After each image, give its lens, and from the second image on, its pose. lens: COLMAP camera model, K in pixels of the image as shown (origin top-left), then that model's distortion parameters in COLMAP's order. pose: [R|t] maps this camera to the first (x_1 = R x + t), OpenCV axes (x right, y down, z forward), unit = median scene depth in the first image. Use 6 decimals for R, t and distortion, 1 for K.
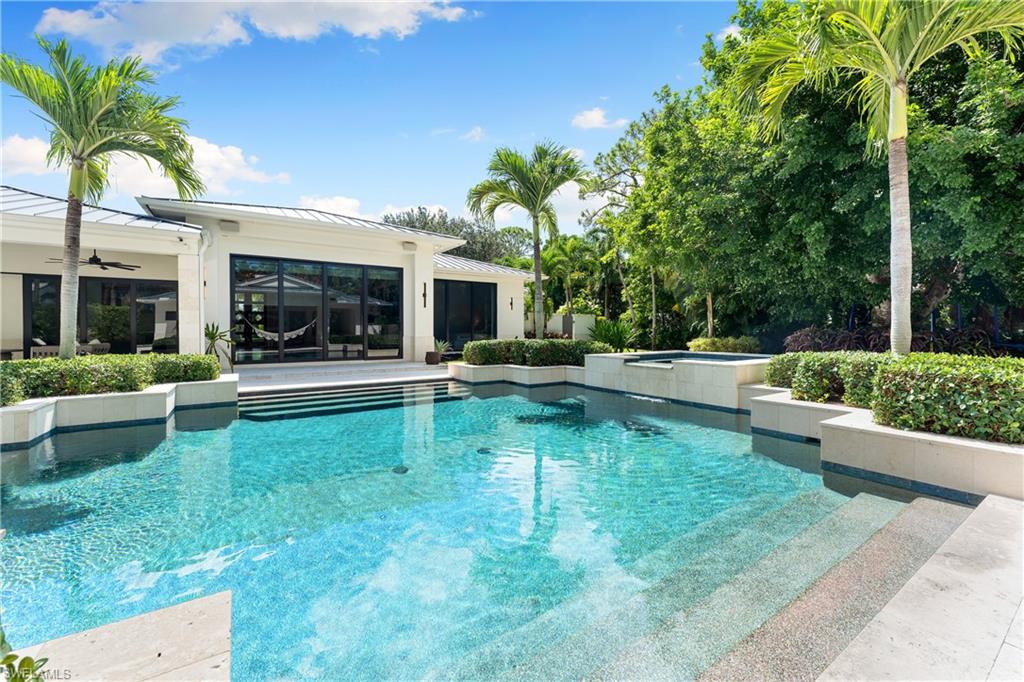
lens RADIAL K [[409.0, 0, 512.0], [0, 409.0, 341.0], [0, 0, 1]] dist [0.000512, 0.000141]
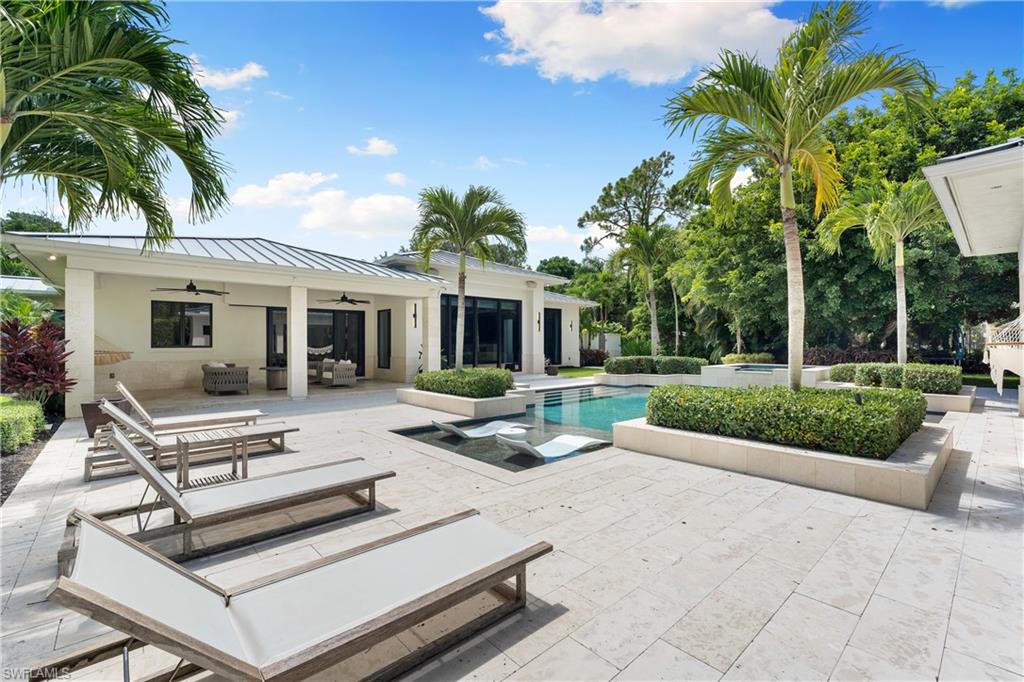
lens RADIAL K [[436.6, 0, 512.3], [0, 436.6, 350.0], [0, 0, 1]] dist [-0.001427, -0.000145]
pose [[0.988324, -0.003941, 0.152316, -0.525859], [0.005613, 0.999929, -0.010549, -0.010410], [-0.152263, 0.011281, 0.988276, -0.354311]]
